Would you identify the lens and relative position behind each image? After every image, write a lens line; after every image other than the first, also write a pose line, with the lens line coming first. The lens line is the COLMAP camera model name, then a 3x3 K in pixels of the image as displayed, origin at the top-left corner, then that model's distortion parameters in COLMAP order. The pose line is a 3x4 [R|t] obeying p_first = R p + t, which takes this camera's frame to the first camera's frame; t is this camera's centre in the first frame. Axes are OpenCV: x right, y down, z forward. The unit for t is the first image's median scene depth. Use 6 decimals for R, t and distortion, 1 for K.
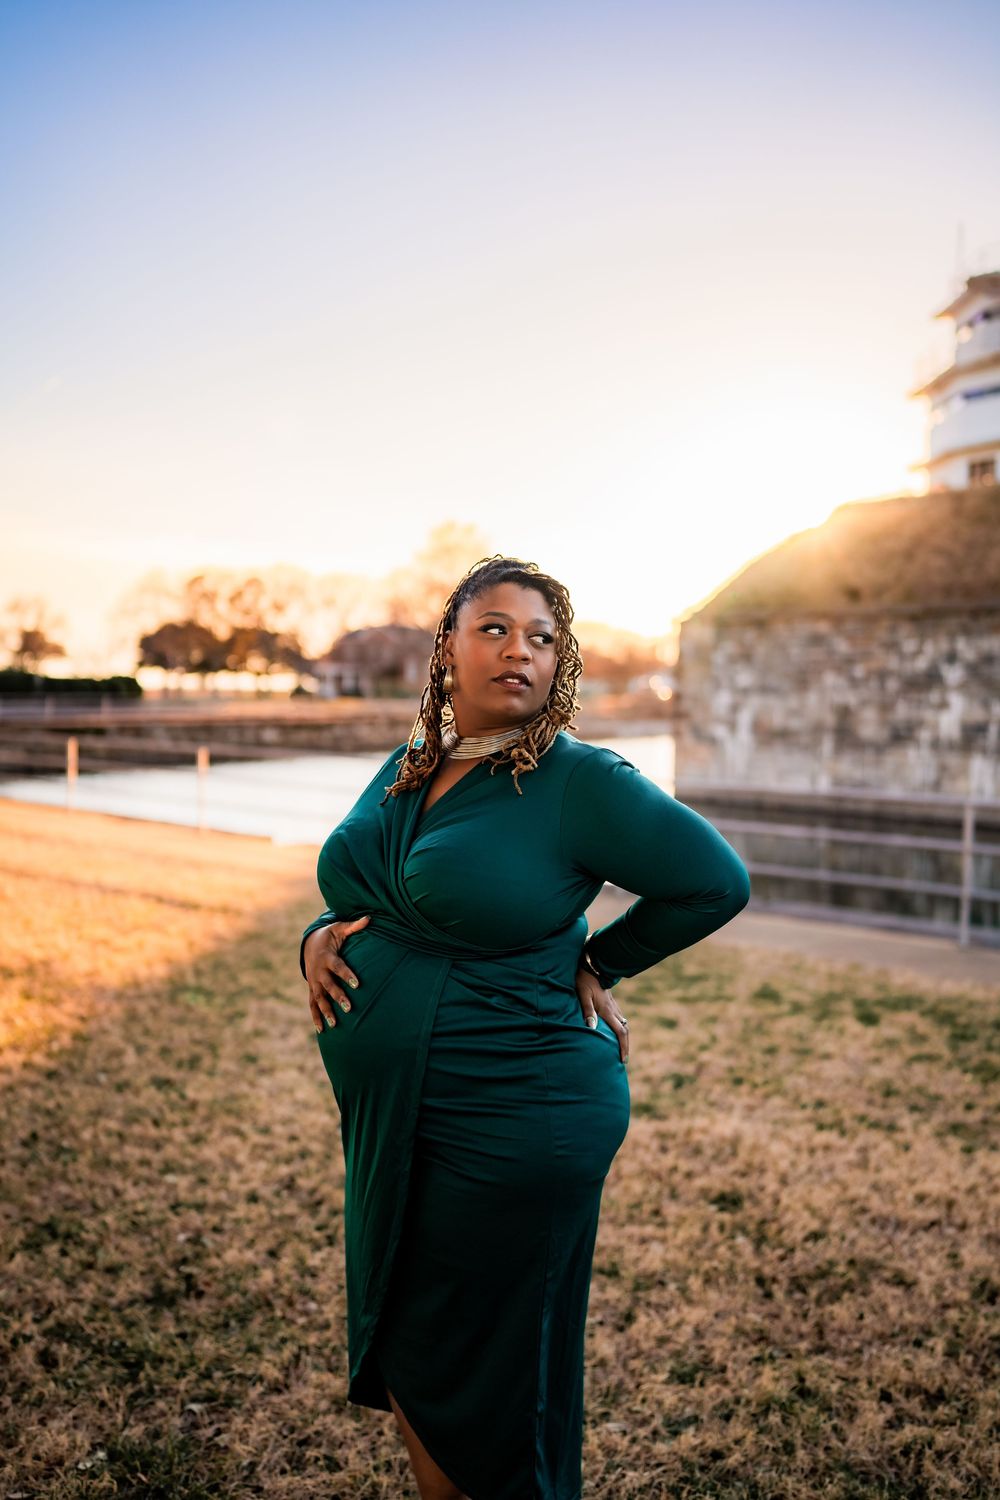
lens RADIAL K [[1431.9, 0, 500.0], [0, 1431.9, 750.0], [0, 0, 1]] dist [-0.043212, 0.189775]
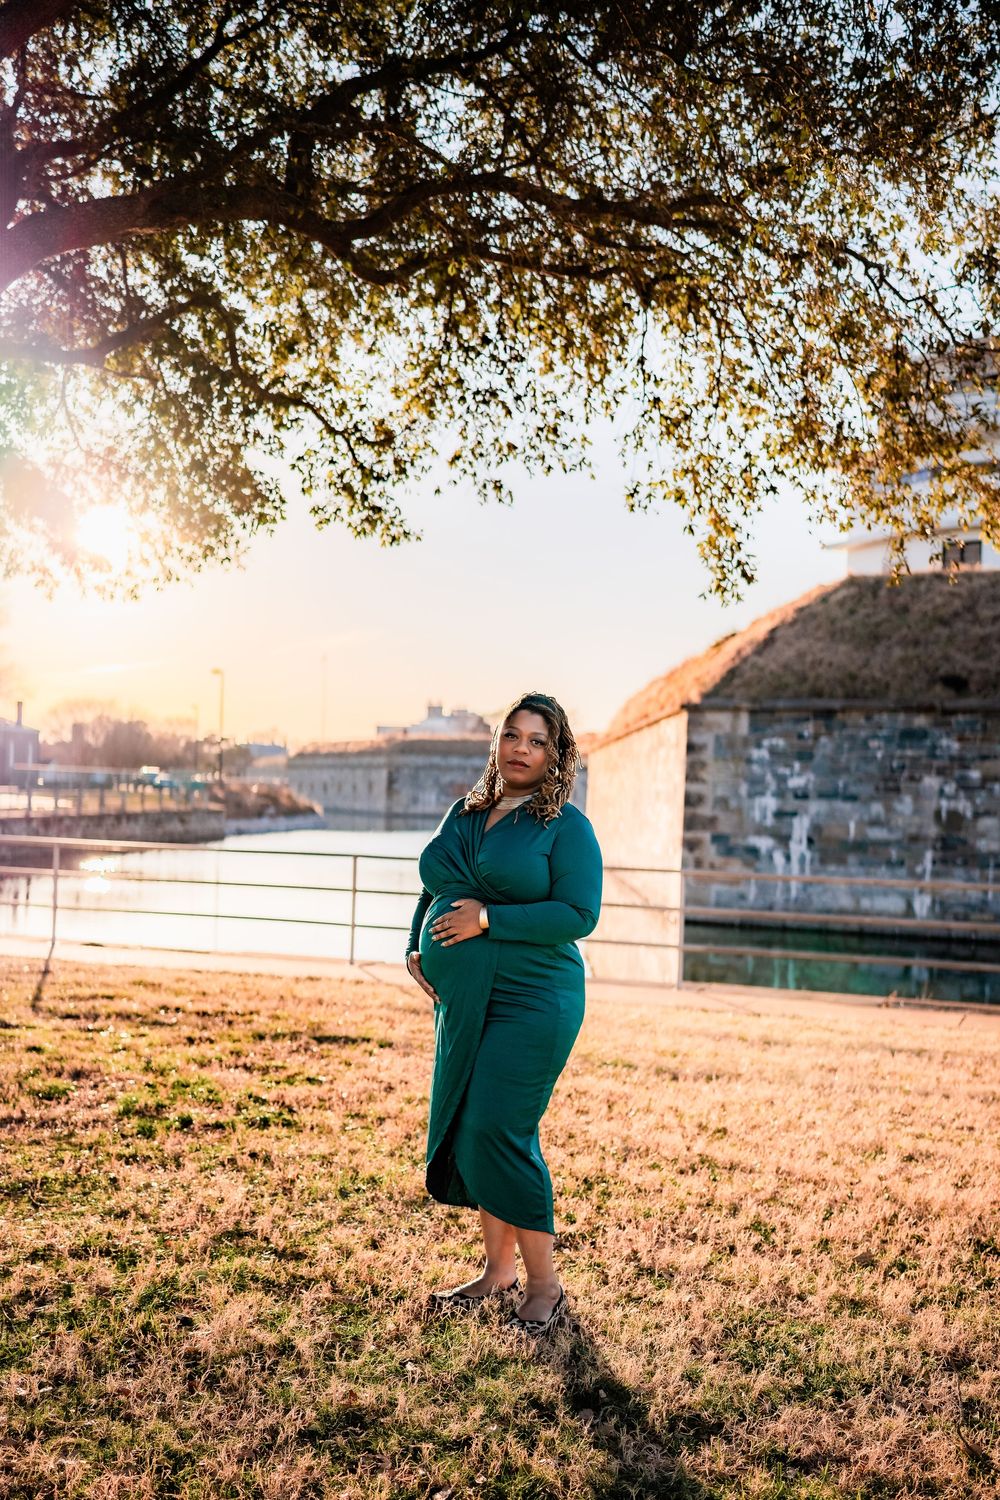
lens RADIAL K [[1523.6, 0, 506.2], [0, 1523.6, 802.8], [0, 0, 1]] dist [-0.010426, 0.124922]
pose [[0.894949, 0.007548, 0.446105, -0.437108], [0.002382, 0.999762, -0.021695, -0.020642], [-0.446162, 0.020479, 0.894718, 0.330465]]
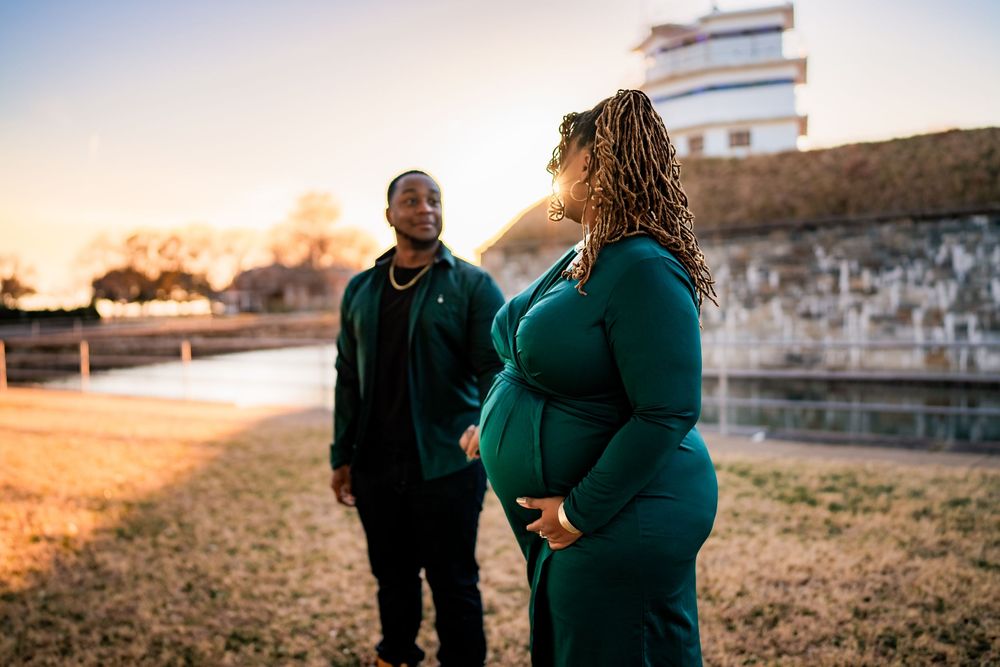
lens RADIAL K [[954.6, 0, 500.0], [0, 954.6, 333.5], [0, 0, 1]] dist [-0.043212, 0.189775]
pose [[0.986989, -0.048156, 0.153409, -0.015889], [0.049523, 0.998760, -0.005099, 0.003931], [-0.152973, 0.012630, 0.988150, 0.000225]]
